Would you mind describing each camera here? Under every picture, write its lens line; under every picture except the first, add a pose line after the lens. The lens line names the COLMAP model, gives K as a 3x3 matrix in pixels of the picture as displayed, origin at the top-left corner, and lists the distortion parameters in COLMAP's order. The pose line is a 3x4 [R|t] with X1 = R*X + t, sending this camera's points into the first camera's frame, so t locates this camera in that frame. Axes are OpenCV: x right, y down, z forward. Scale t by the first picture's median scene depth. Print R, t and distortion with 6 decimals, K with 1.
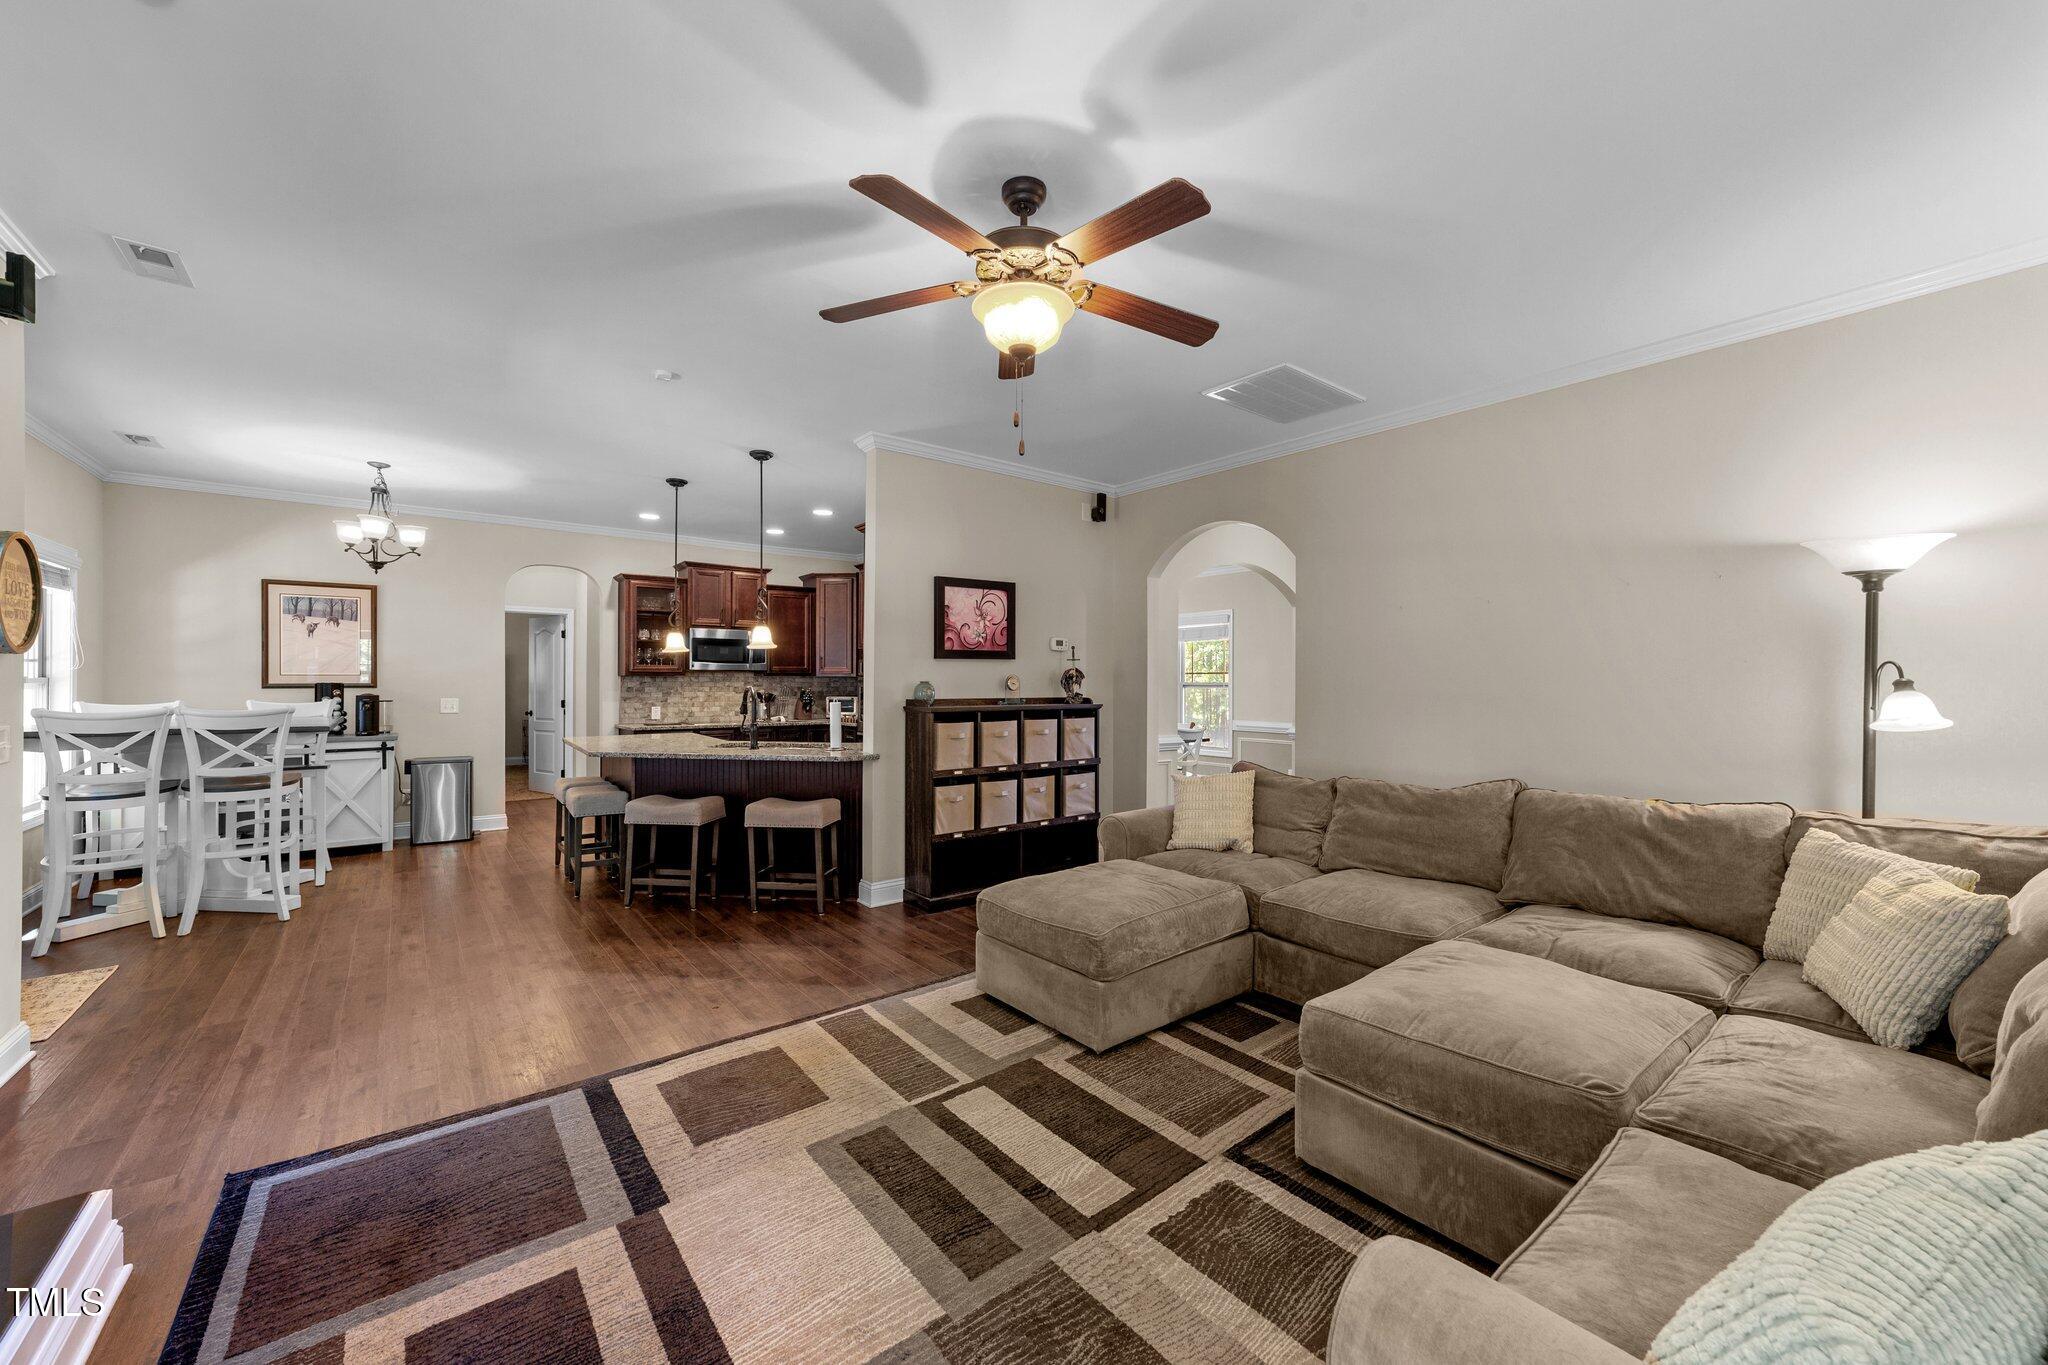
lens RADIAL K [[791.9, 0, 1025.5], [0, 791.9, 674.7], [0, 0, 1]] dist [-0.019910, 0.009076]
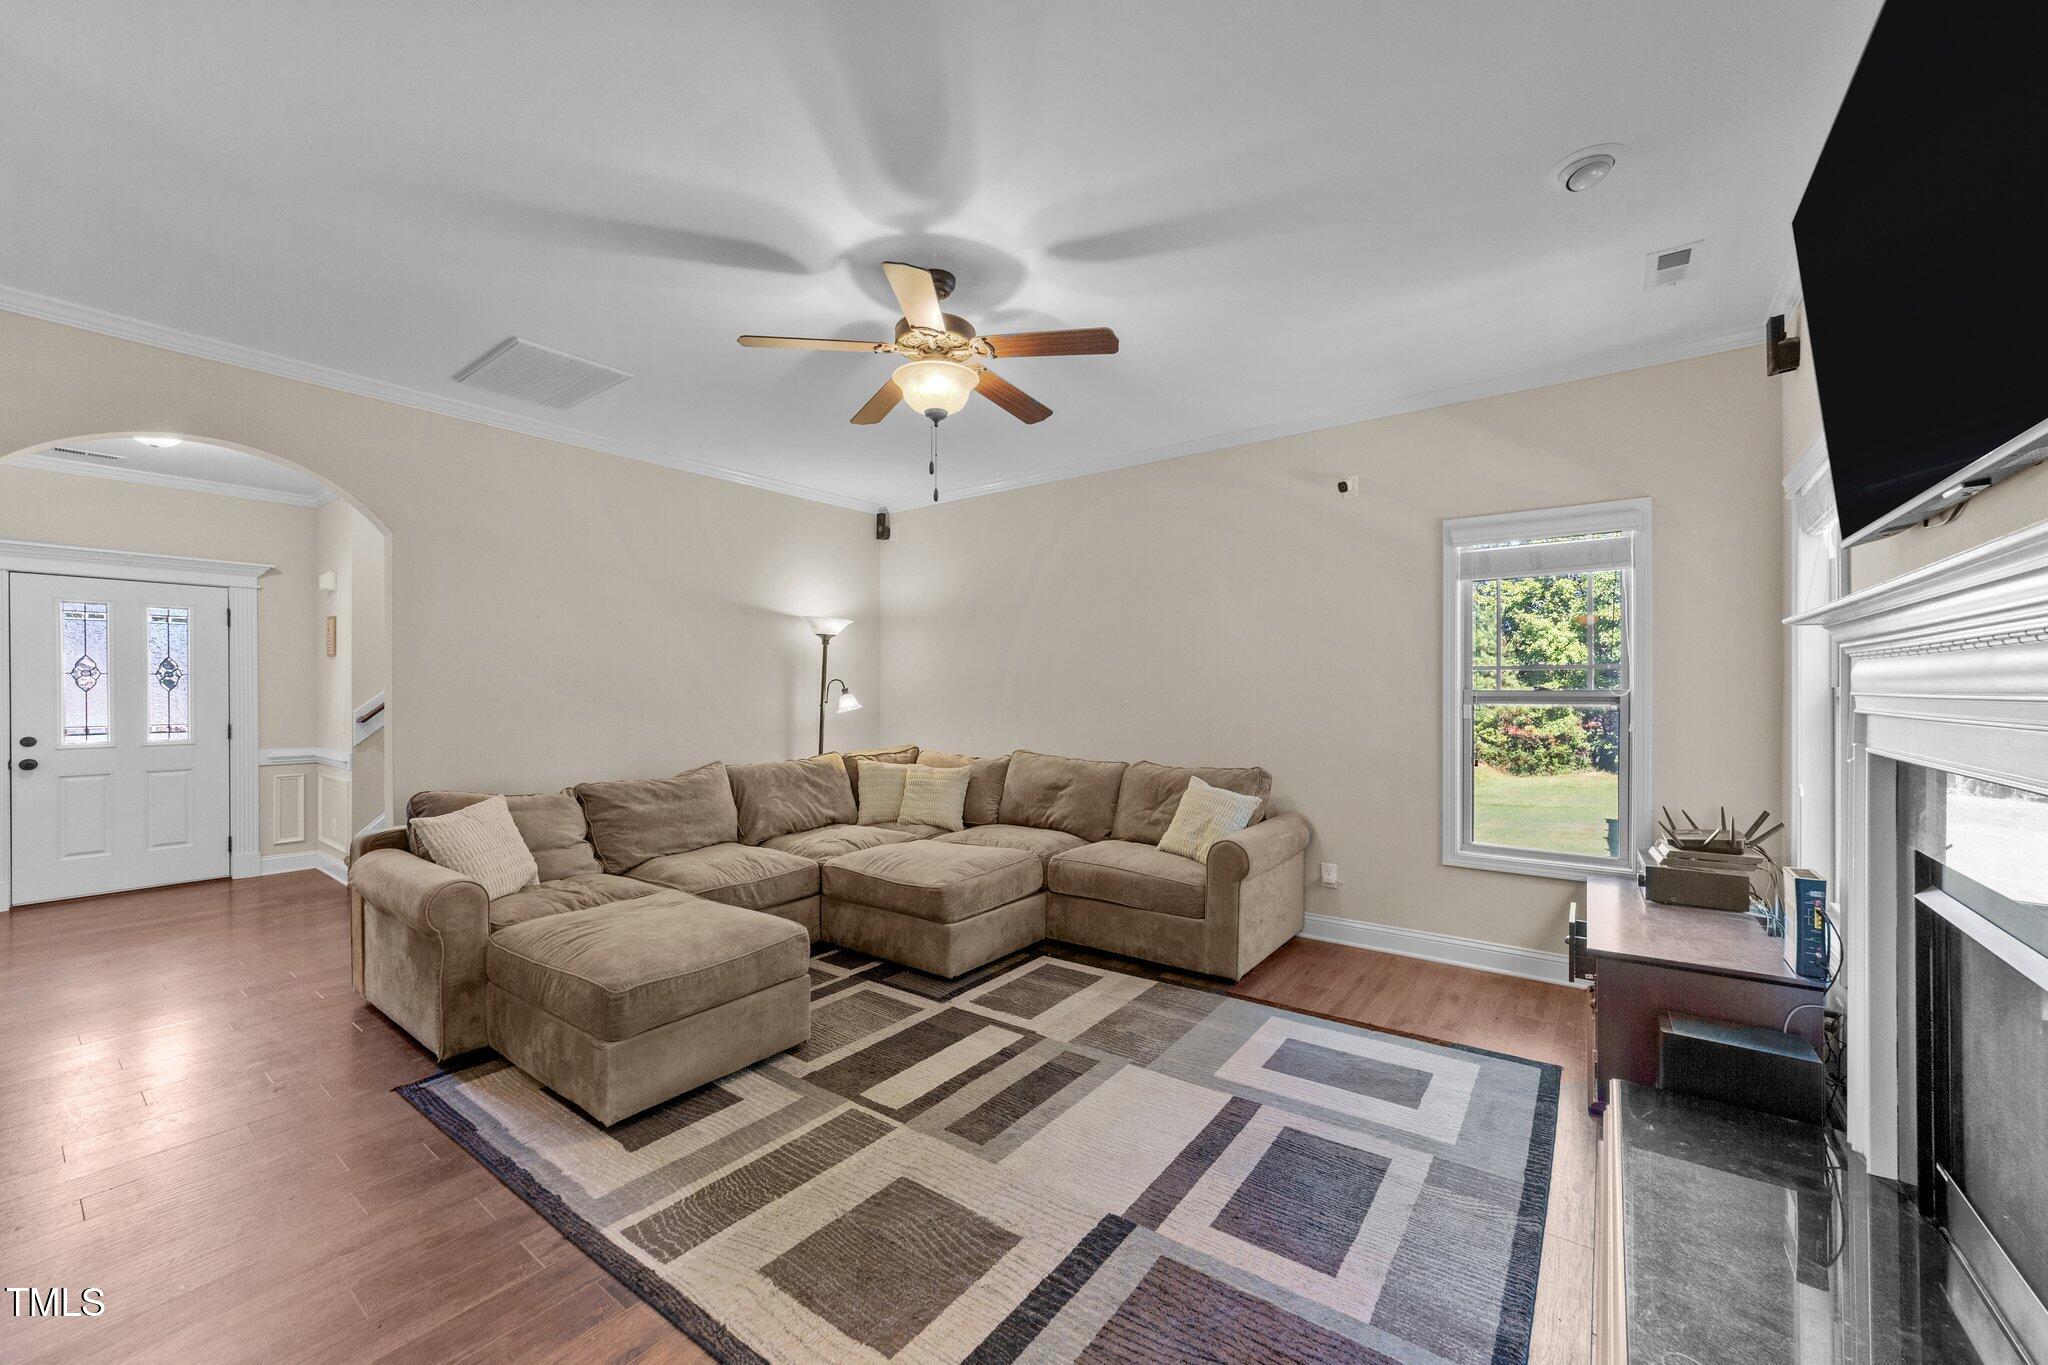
lens RADIAL K [[791.9, 0, 1036.7], [0, 791.9, 689.9], [0, 0, 1]] dist [-0.019910, 0.009076]
pose [[-0.258682, -0.005293, 0.965948, -0.485102], [-0.007504, 0.999966, 0.003470, 0.000201], [-0.965934, -0.006351, -0.258712, 0.470048]]
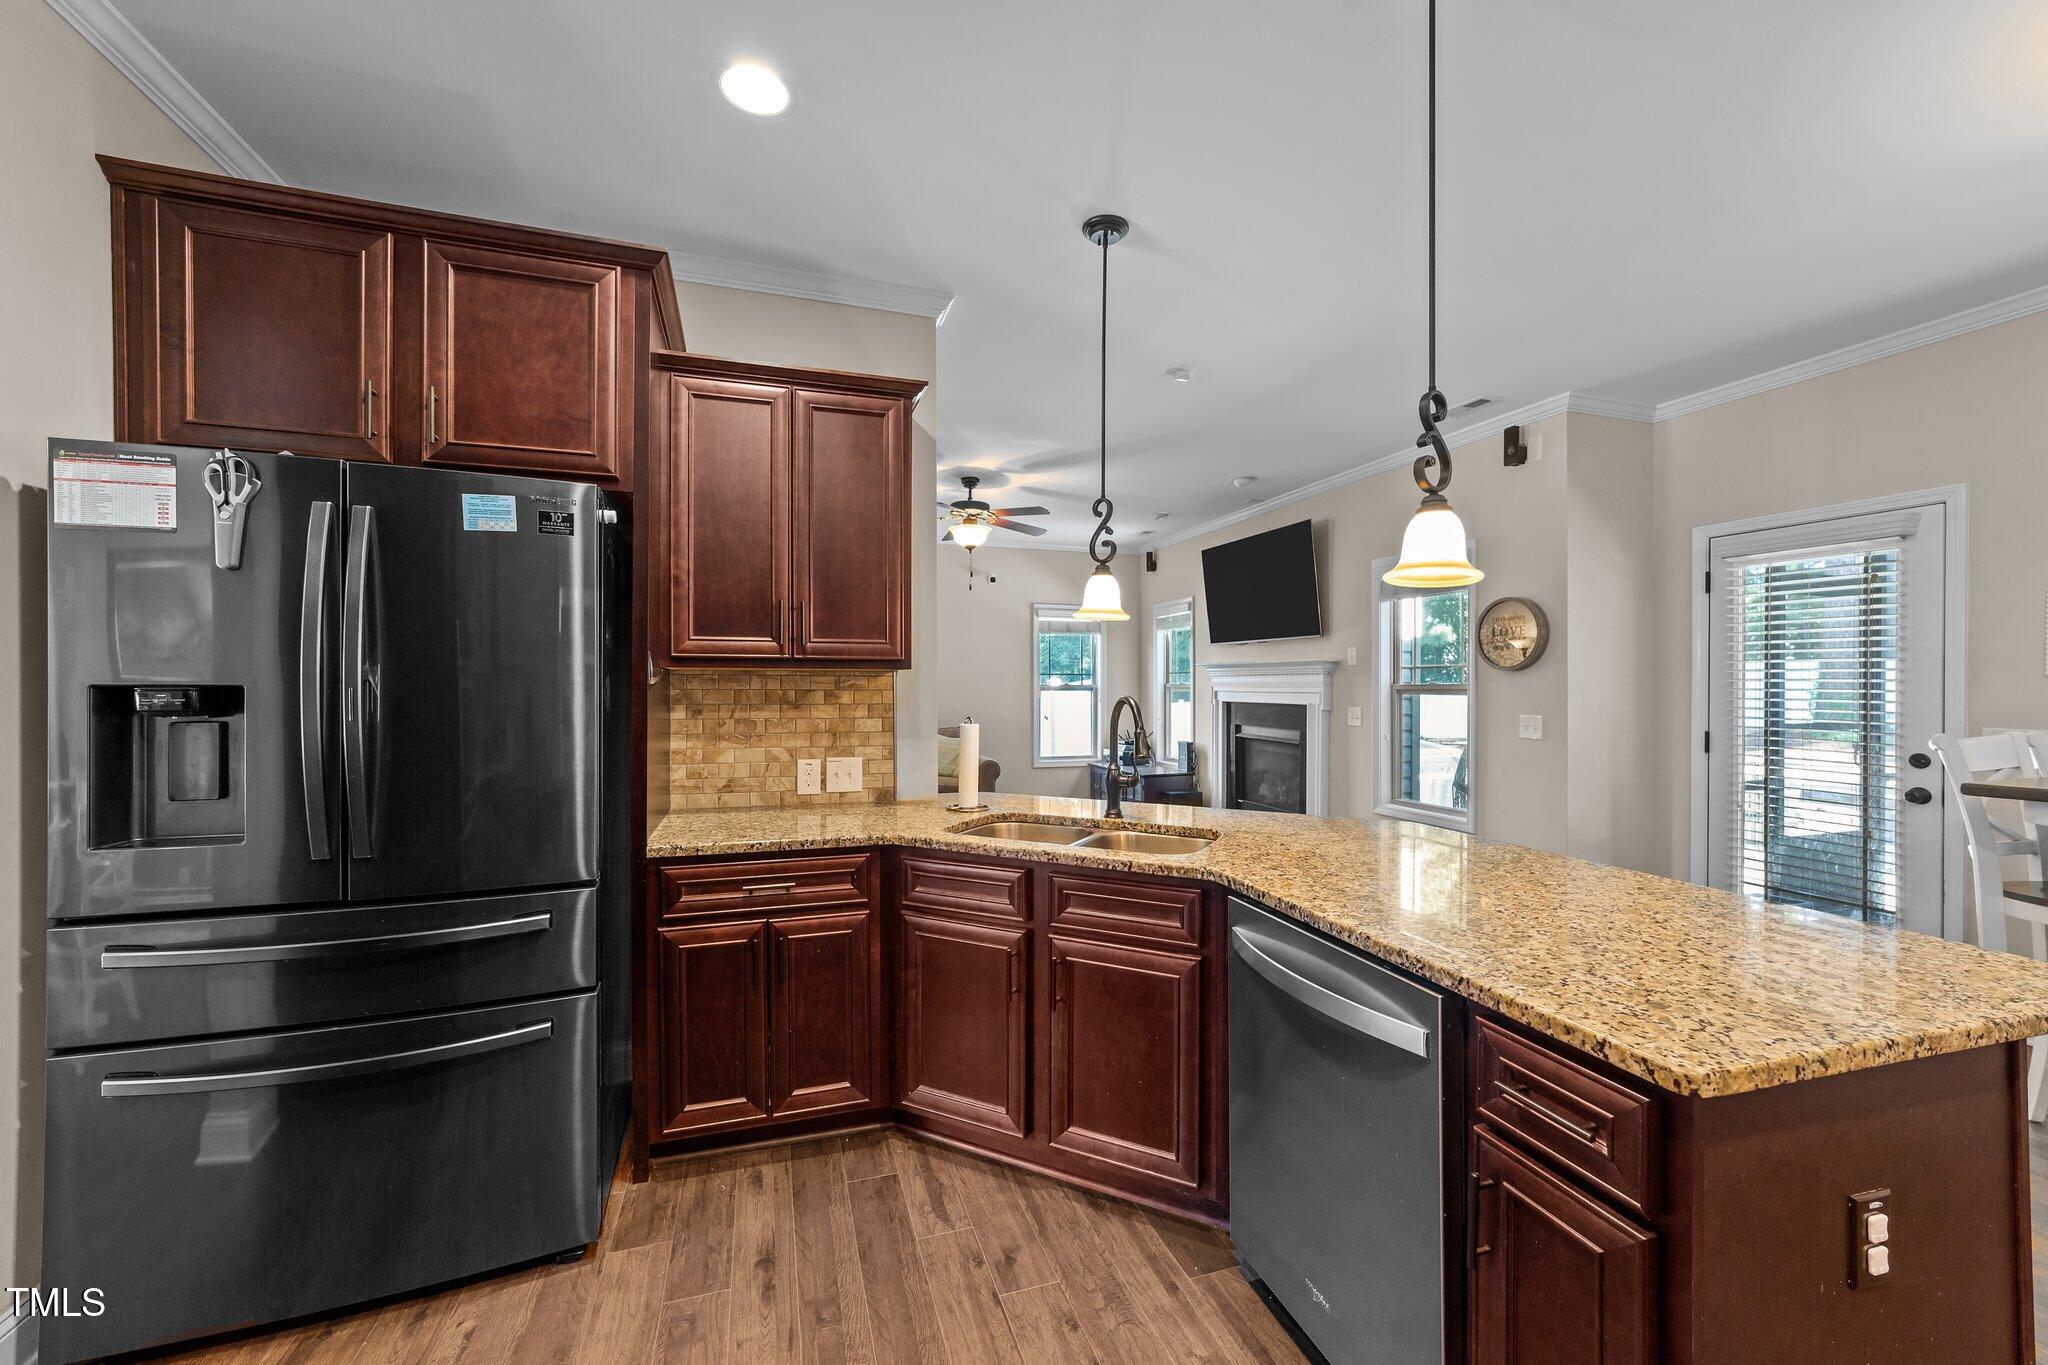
lens RADIAL K [[791.9, 0, 1026.9], [0, 791.9, 691.3], [0, 0, 1]] dist [-0.019910, 0.009076]
pose [[-0.938665, -0.007595, 0.344747, -0.399659], [-0.007591, 0.999970, 0.001361, 0.010176], [-0.344747, -0.001340, -0.938695, 1.284164]]
